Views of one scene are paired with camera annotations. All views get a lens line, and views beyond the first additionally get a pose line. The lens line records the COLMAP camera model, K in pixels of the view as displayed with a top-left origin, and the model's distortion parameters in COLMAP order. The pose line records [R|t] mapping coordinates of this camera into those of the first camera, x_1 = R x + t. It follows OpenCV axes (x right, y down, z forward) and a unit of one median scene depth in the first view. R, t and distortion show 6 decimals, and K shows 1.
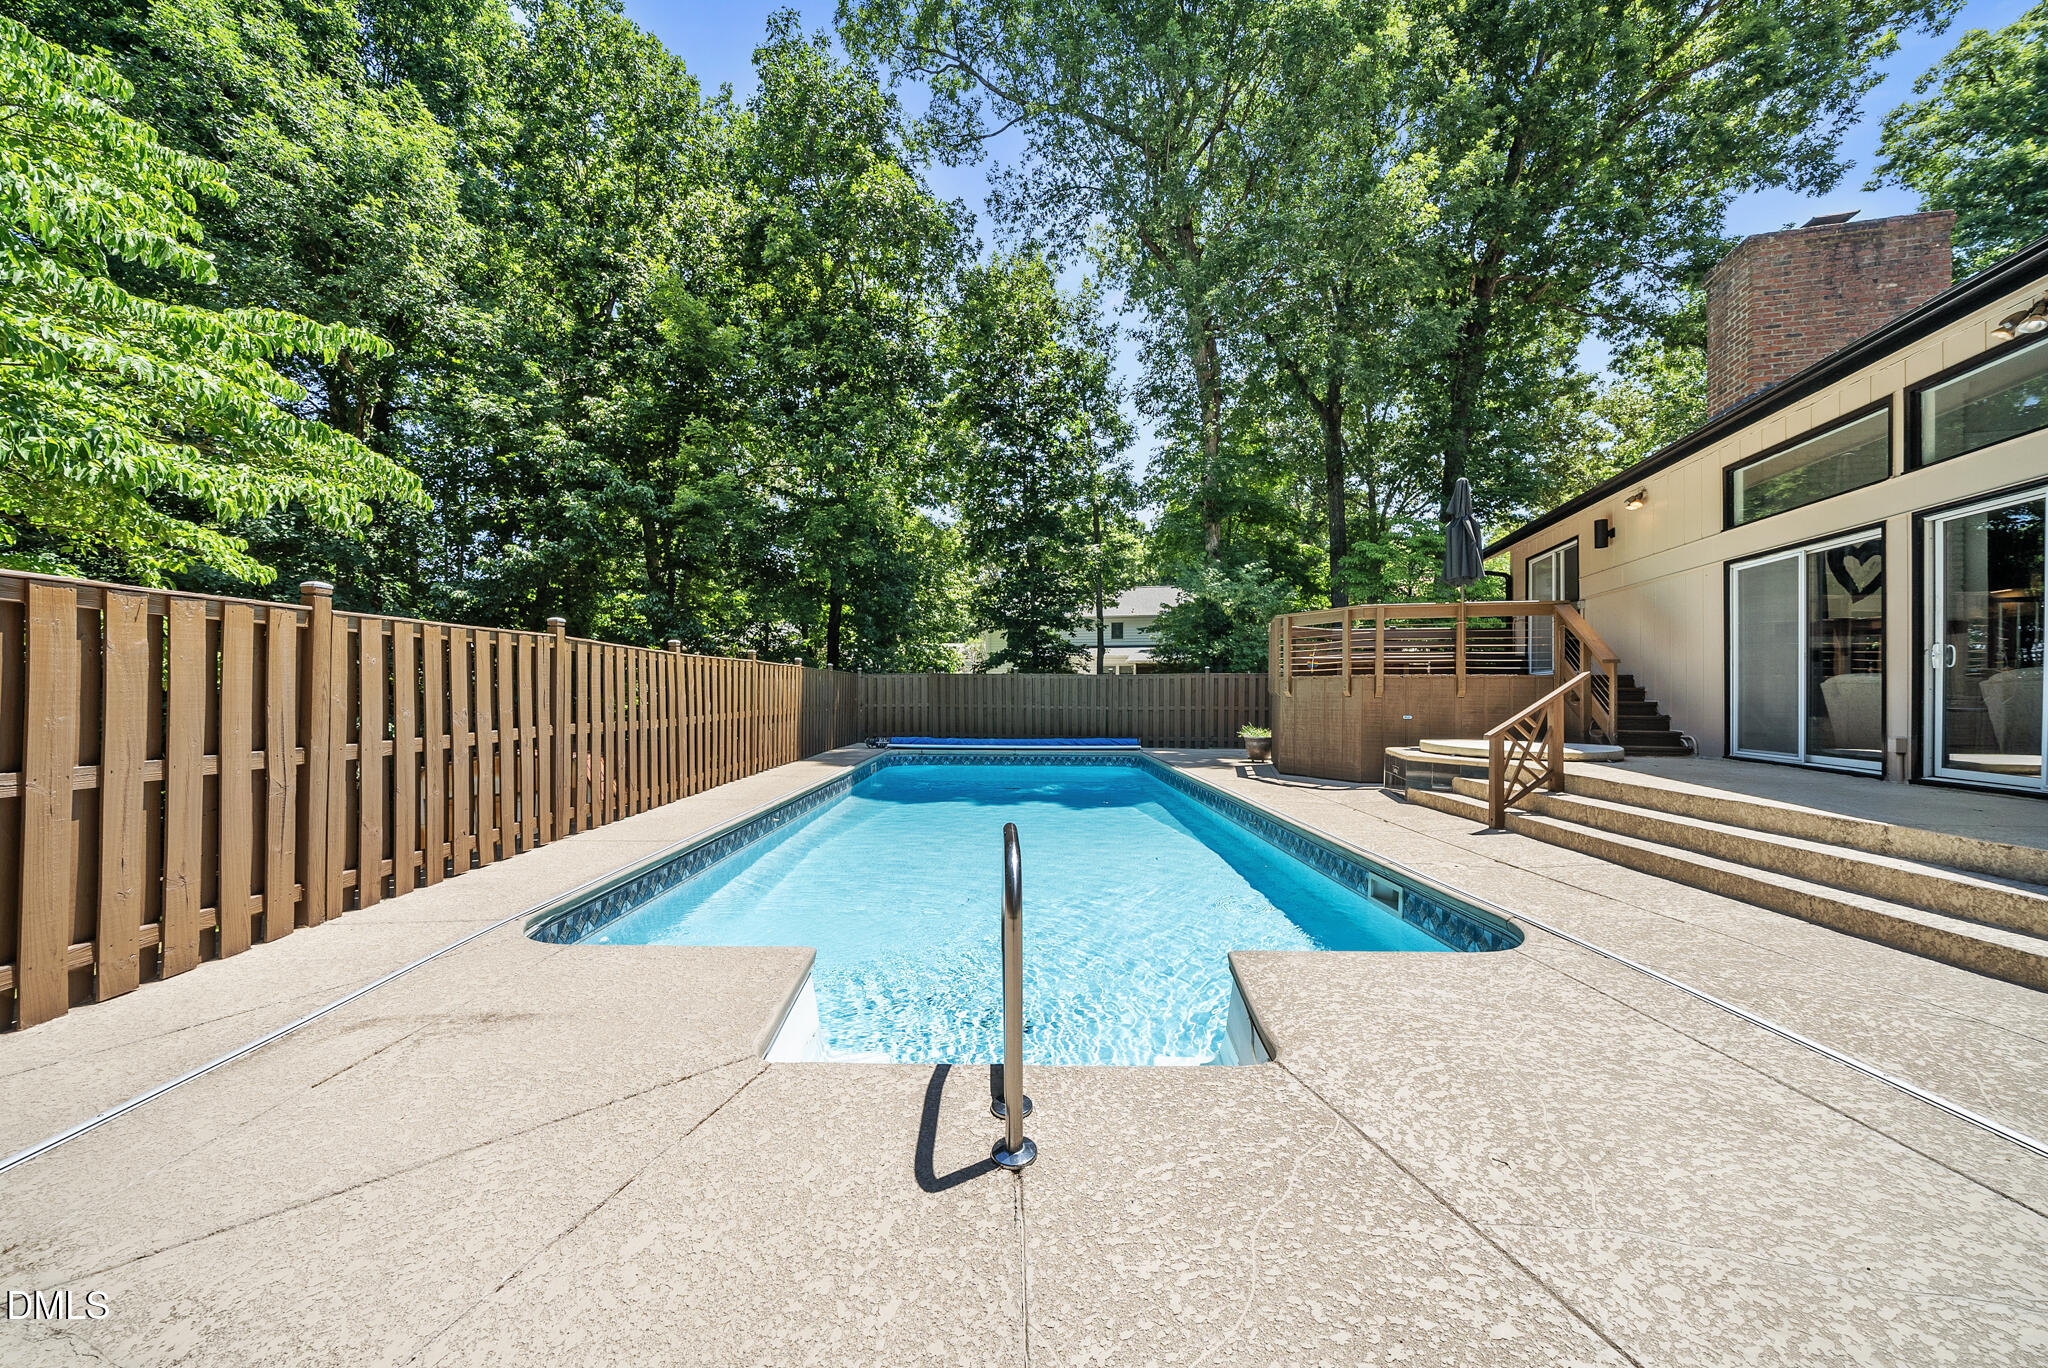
lens RADIAL K [[706.9, 0, 1015.1], [0, 706.9, 686.9], [0, 0, 1]] dist [-0.008666, 0.000714]
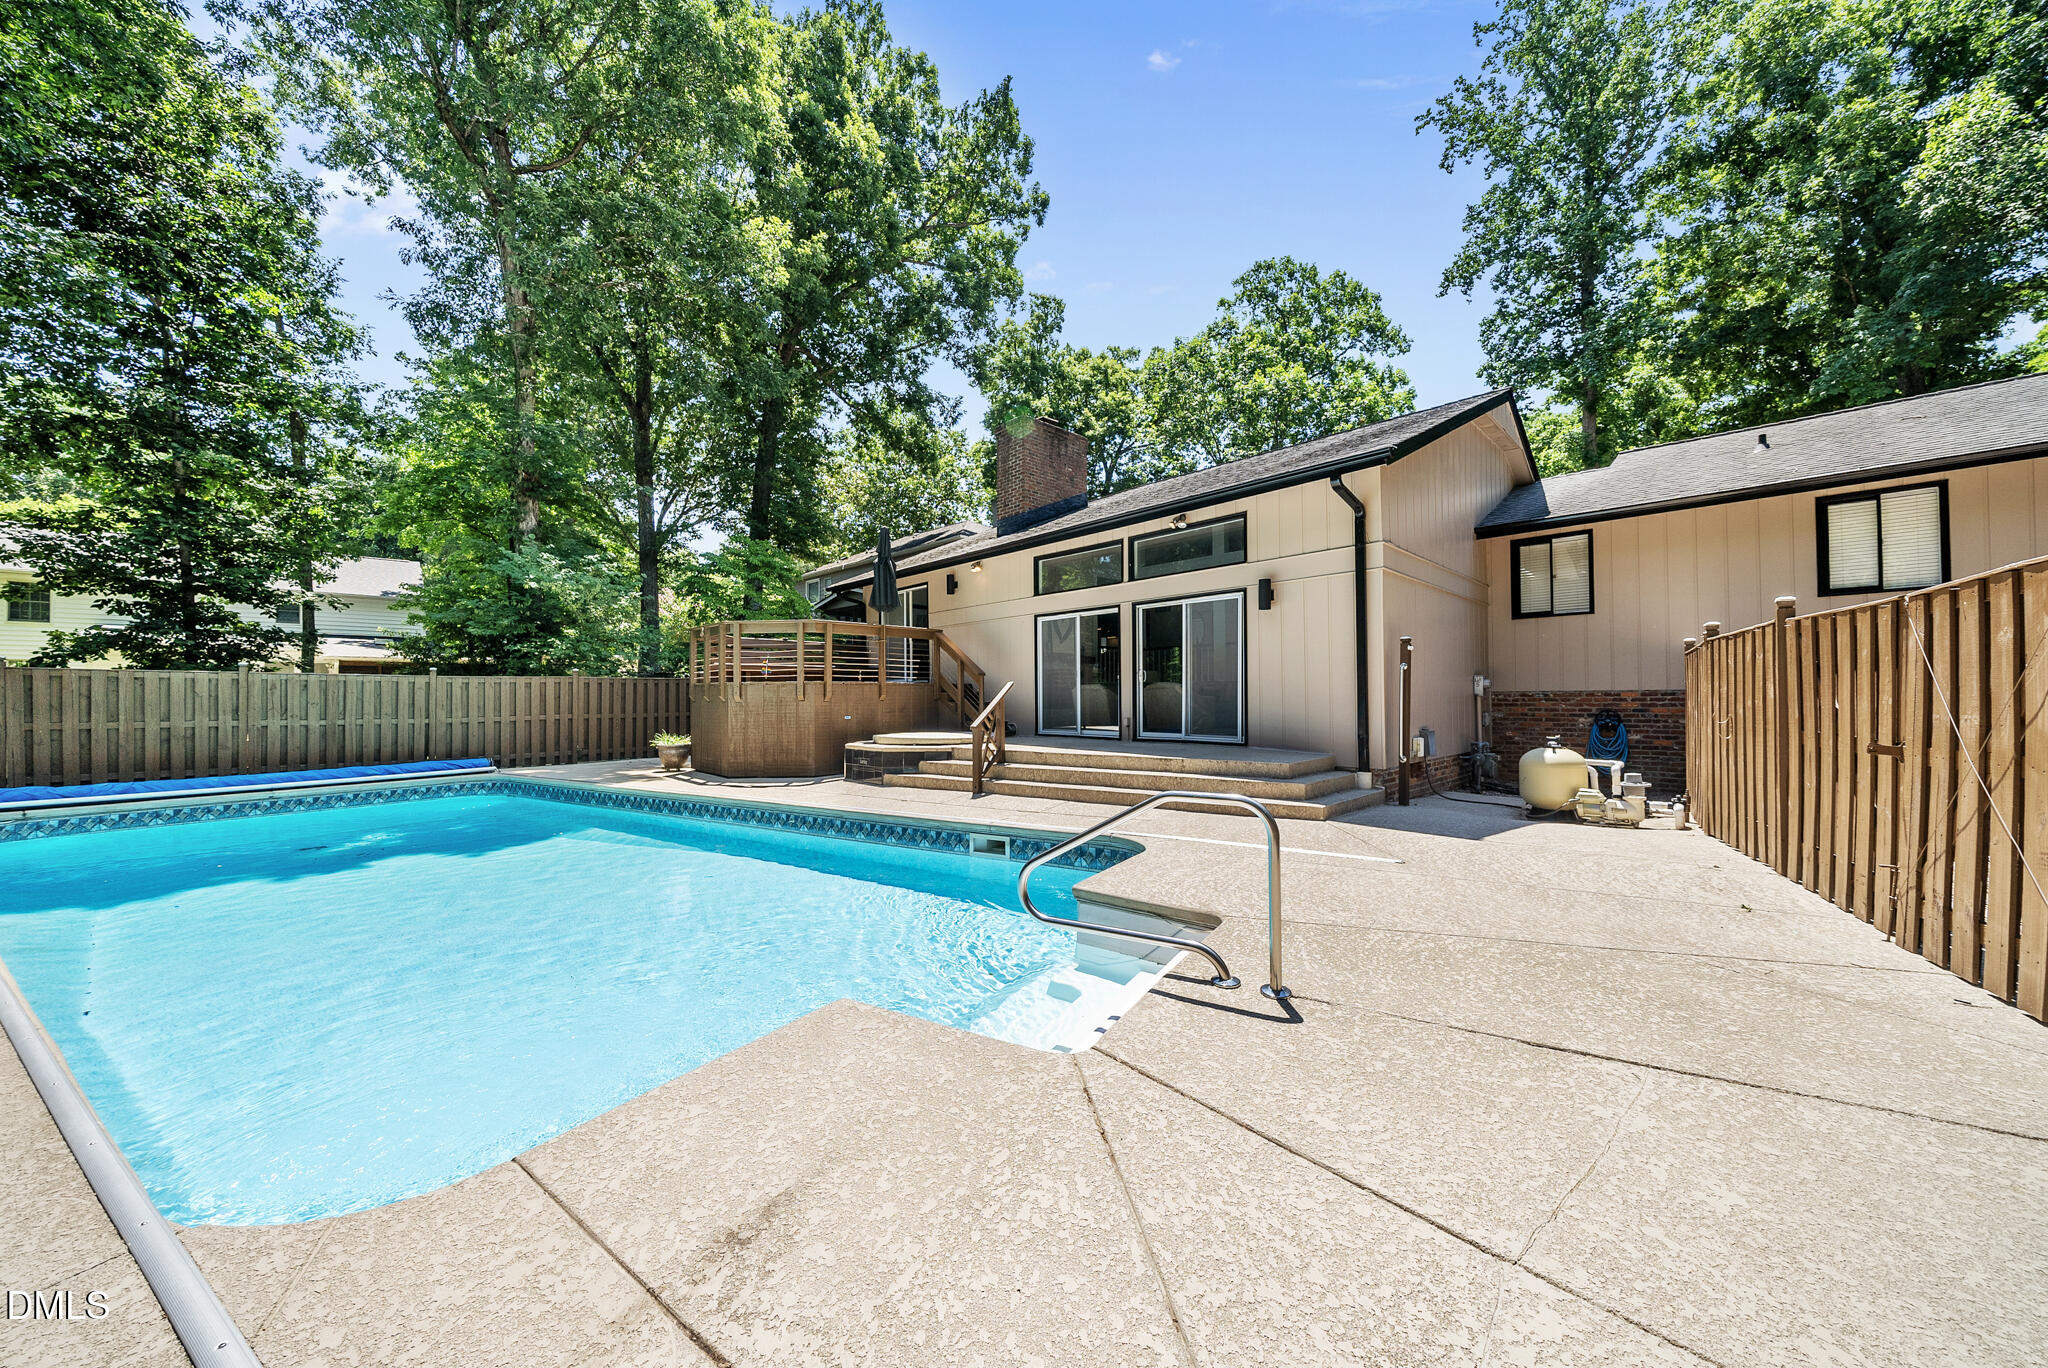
lens RADIAL K [[706.9, 0, 1026.3], [0, 706.9, 687.7], [0, 0, 1]] dist [-0.008666, 0.000714]
pose [[0.515941, 0.005958, 0.856603, -0.305670], [0.000950, 0.999971, -0.007527, 0.002107], [-0.856623, 0.004697, 0.515921, 0.128631]]
